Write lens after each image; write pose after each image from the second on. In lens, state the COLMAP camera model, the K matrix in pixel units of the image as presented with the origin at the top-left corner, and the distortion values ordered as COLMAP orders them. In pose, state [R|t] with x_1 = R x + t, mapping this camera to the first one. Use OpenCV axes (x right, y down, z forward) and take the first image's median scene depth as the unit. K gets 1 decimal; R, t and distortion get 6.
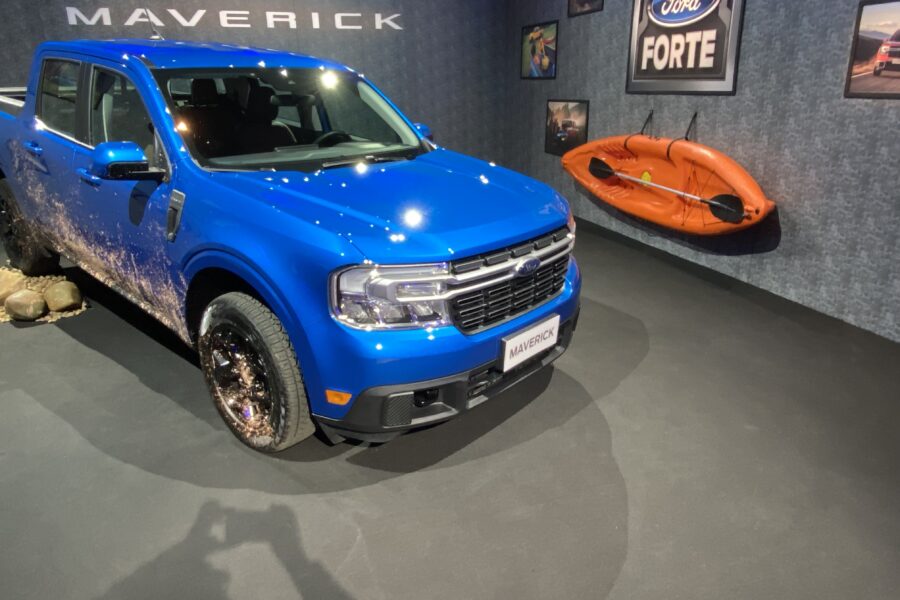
lens RADIAL K [[615.3, 0, 449.3], [0, 615.3, 301.7], [0, 0, 1]] dist [0.029394, -0.018944]
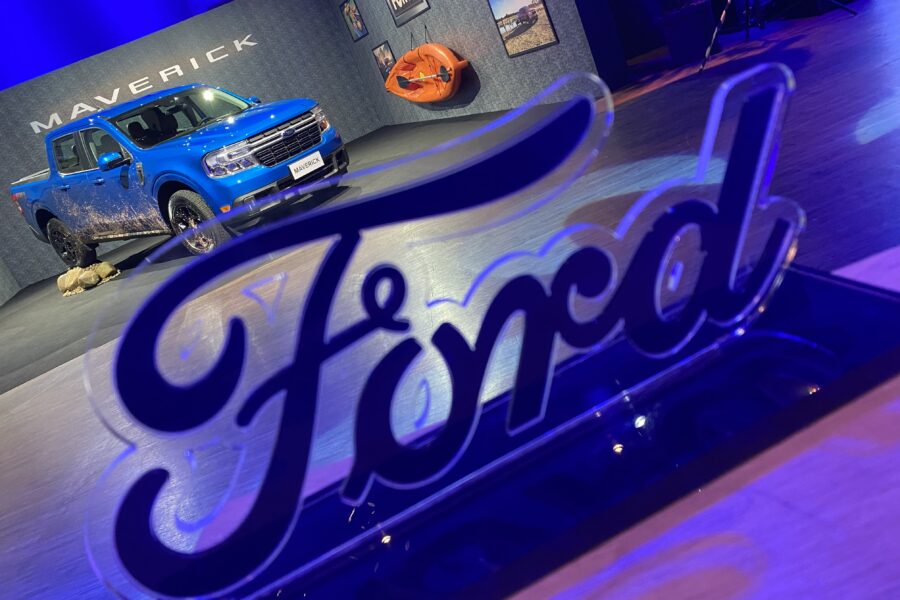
lens RADIAL K [[725.5, 0, 452.0], [0, 725.5, 299.8], [0, 0, 1]] dist [0.002616, 0.042018]
pose [[0.926339, -0.371759, -0.060763, 0.388904], [0.371135, 0.928326, -0.021665, 0.499255], [0.064462, -0.002482, 0.997917, -1.024681]]
